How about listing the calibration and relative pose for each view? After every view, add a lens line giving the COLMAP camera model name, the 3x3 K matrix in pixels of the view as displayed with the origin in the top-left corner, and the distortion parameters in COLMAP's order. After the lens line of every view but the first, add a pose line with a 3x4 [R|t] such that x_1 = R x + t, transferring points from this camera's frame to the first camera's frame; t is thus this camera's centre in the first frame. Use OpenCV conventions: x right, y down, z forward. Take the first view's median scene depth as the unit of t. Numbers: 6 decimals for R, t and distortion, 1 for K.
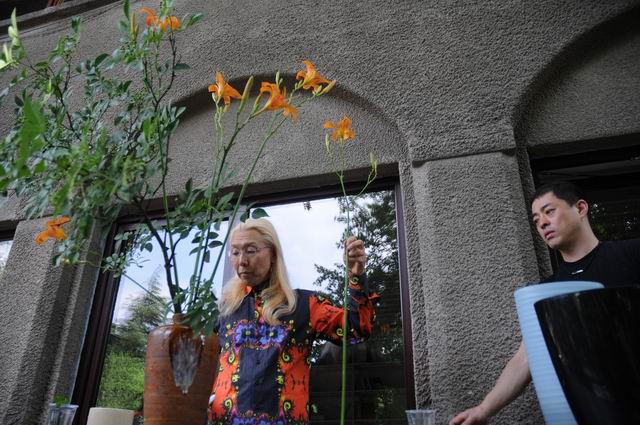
lens RADIAL K [[500.5, 0, 321.5], [0, 500.5, 213.0], [0, 0, 1]] dist [-0.138703, 0.026831]
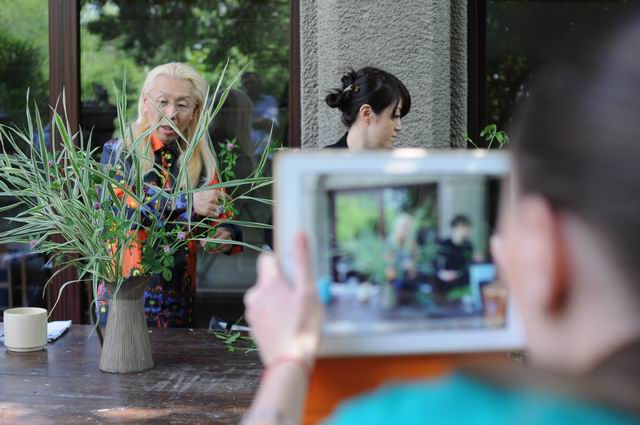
lens RADIAL K [[981.7, 0, 320.4], [0, 981.7, 214.5], [0, 0, 1]] dist [-0.084127, 0.000000]
pose [[0.970121, -0.026504, 0.241168, -0.191028], [-0.102100, 0.857118, 0.504901, -0.523728], [-0.220091, -0.514438, 0.828802, -0.458080]]
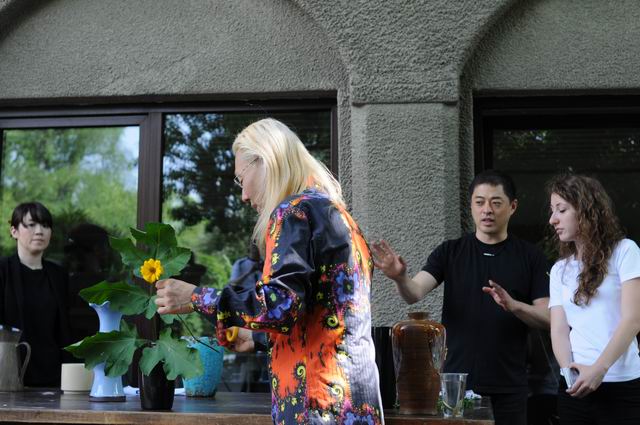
lens RADIAL K [[981.7, 0, 326.9], [0, 981.7, 215.1], [0, 0, 1]] dist [-0.084127, 0.000000]
pose [[0.985418, 0.013613, 0.169605, -0.188324], [-0.069472, 0.942113, 0.328019, -0.527751], [-0.155322, -0.335019, 0.929321, -0.846159]]
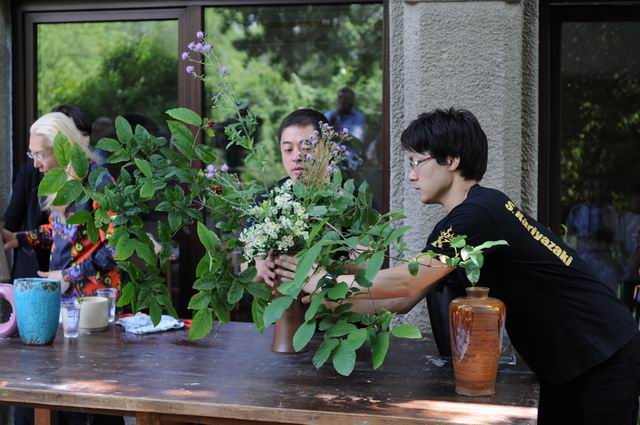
lens RADIAL K [[981.7, 0, 316.8], [0, 981.7, 209.4], [0, 0, 1]] dist [-0.084127, 0.000000]
pose [[0.996346, -0.012404, 0.084505, -0.123352], [-0.032052, 0.862788, 0.504548, -0.661955], [-0.079169, -0.505413, 0.859238, -0.665208]]
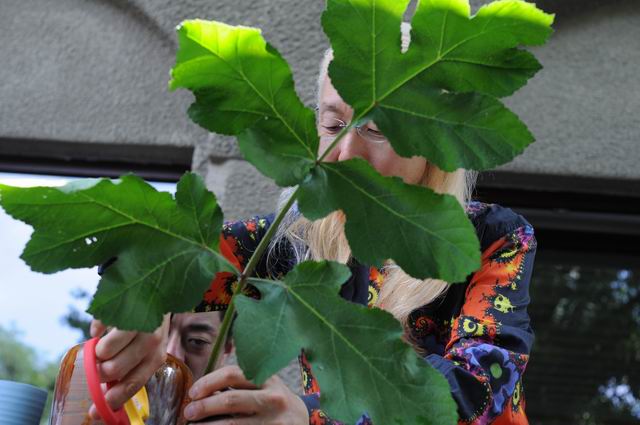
lens RADIAL K [[981.7, 0, 322.5], [0, 981.7, 213.2], [0, 0, 1]] dist [-0.084127, 0.000000]
pose [[0.972849, 0.167727, 0.159478, 0.139705], [-0.177318, 0.982990, 0.047841, -0.118047], [-0.148741, -0.074821, 0.986042, -0.256470]]
